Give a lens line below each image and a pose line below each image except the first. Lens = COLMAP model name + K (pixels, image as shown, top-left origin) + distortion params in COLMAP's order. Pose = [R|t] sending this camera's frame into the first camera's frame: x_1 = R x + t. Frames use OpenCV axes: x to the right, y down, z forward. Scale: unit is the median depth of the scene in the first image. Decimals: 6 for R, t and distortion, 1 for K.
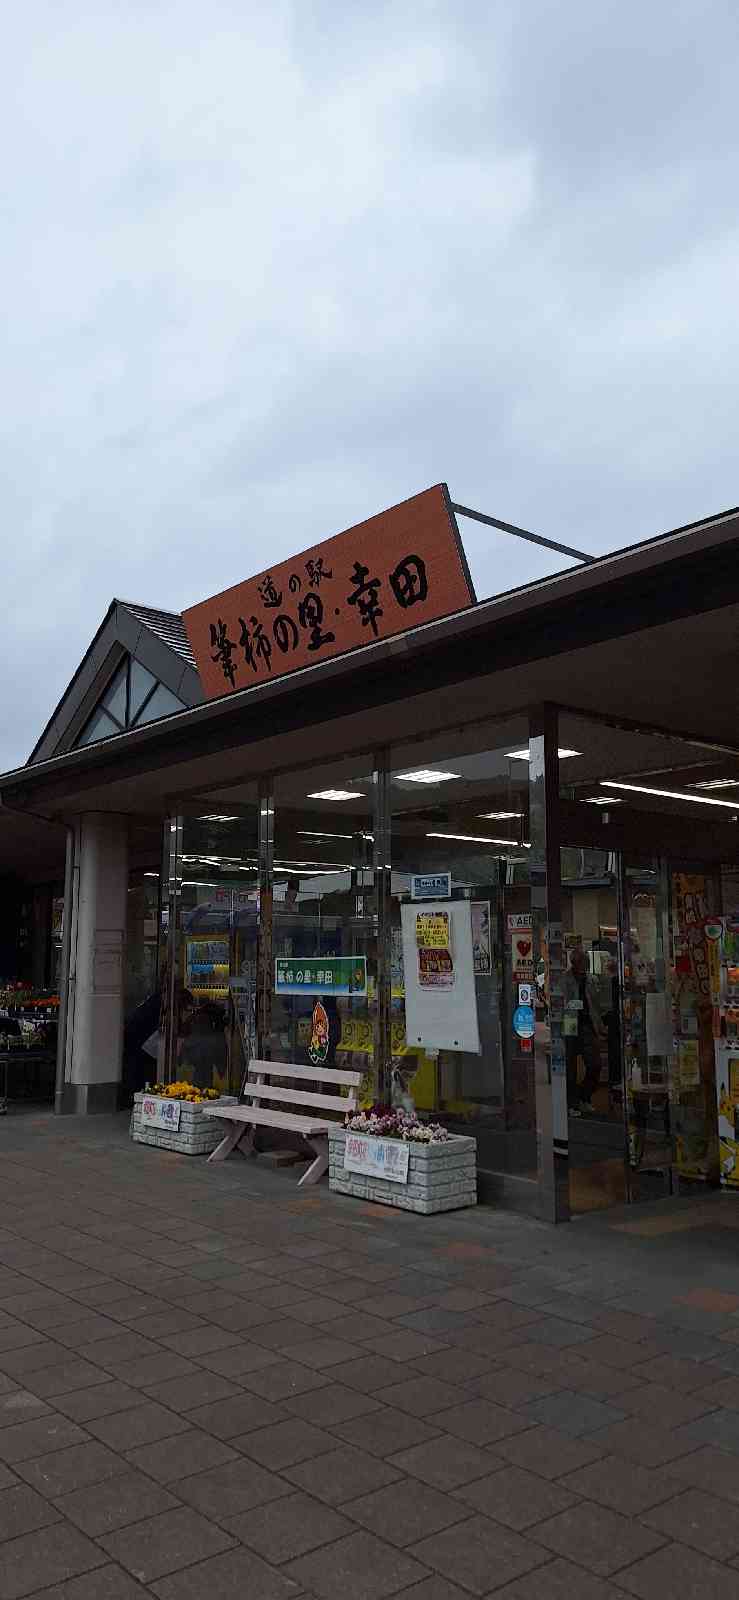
lens RADIAL K [[1085.2, 0, 386.5], [0, 1085.2, 830.4], [0, 0, 1]] dist [0.102410, -0.000470]
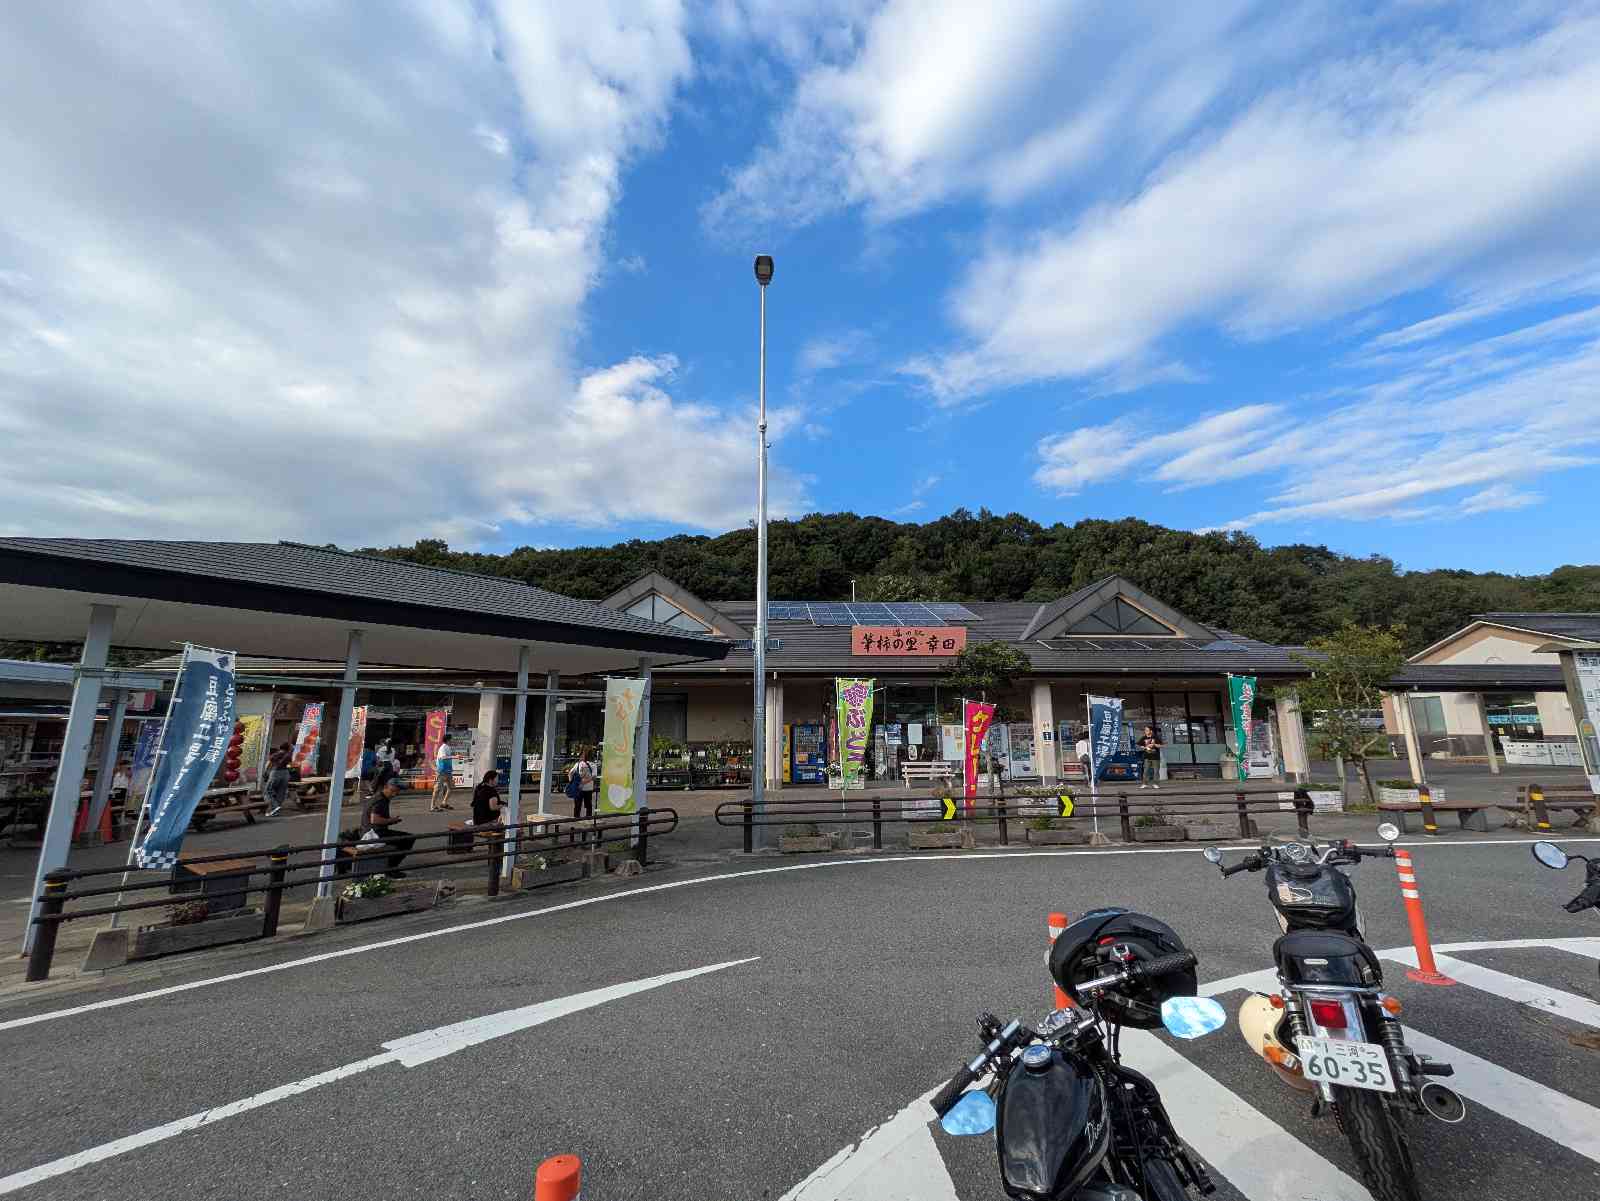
lens RADIAL K [[636.8, 0, 800.0], [0, 636.8, 600.5], [0, 0, 1]] dist [0.001078, -0.000009]
pose [[0.595960, 0.160699, 0.786770, -2.086792], [-0.094149, 0.986997, -0.130280, -0.015482], [-0.797476, 0.003569, 0.603341, -0.033634]]
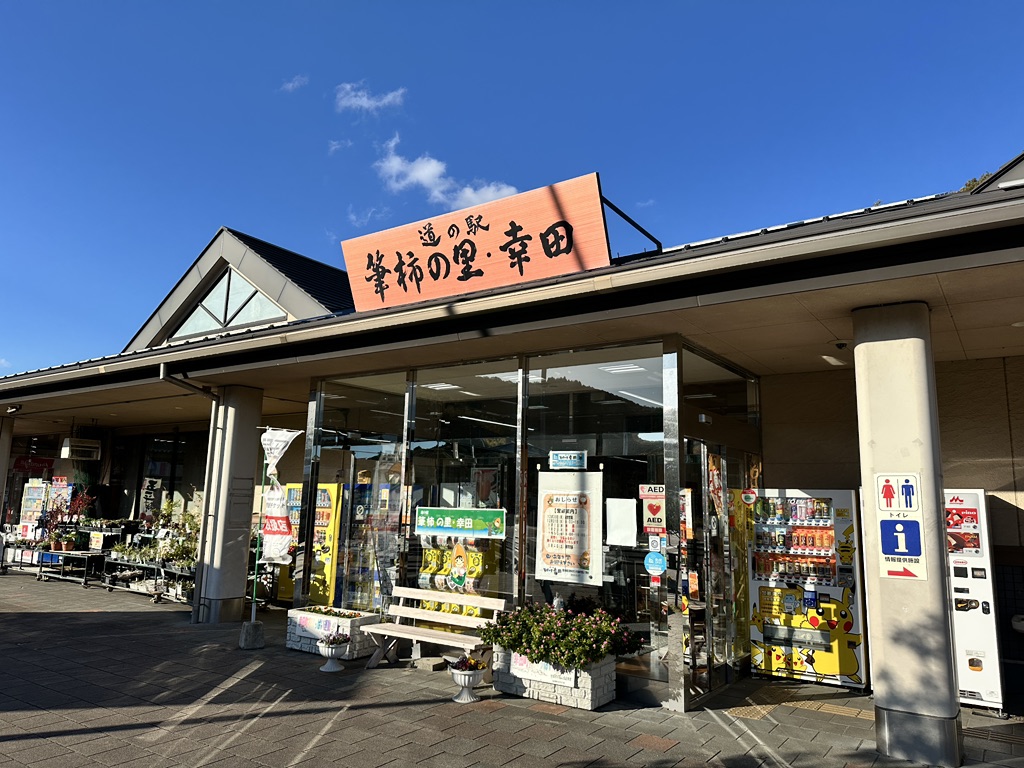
lens RADIAL K [[705.8, 0, 512.0], [0, 705.8, 384.0], [0, 0, 1]] dist [0.092676, -0.112505]
pose [[0.963888, 0.065828, 0.258043, -0.231675], [-0.056247, 0.997432, -0.044347, -0.000659], [-0.260299, 0.028231, 0.965115, 0.133482]]
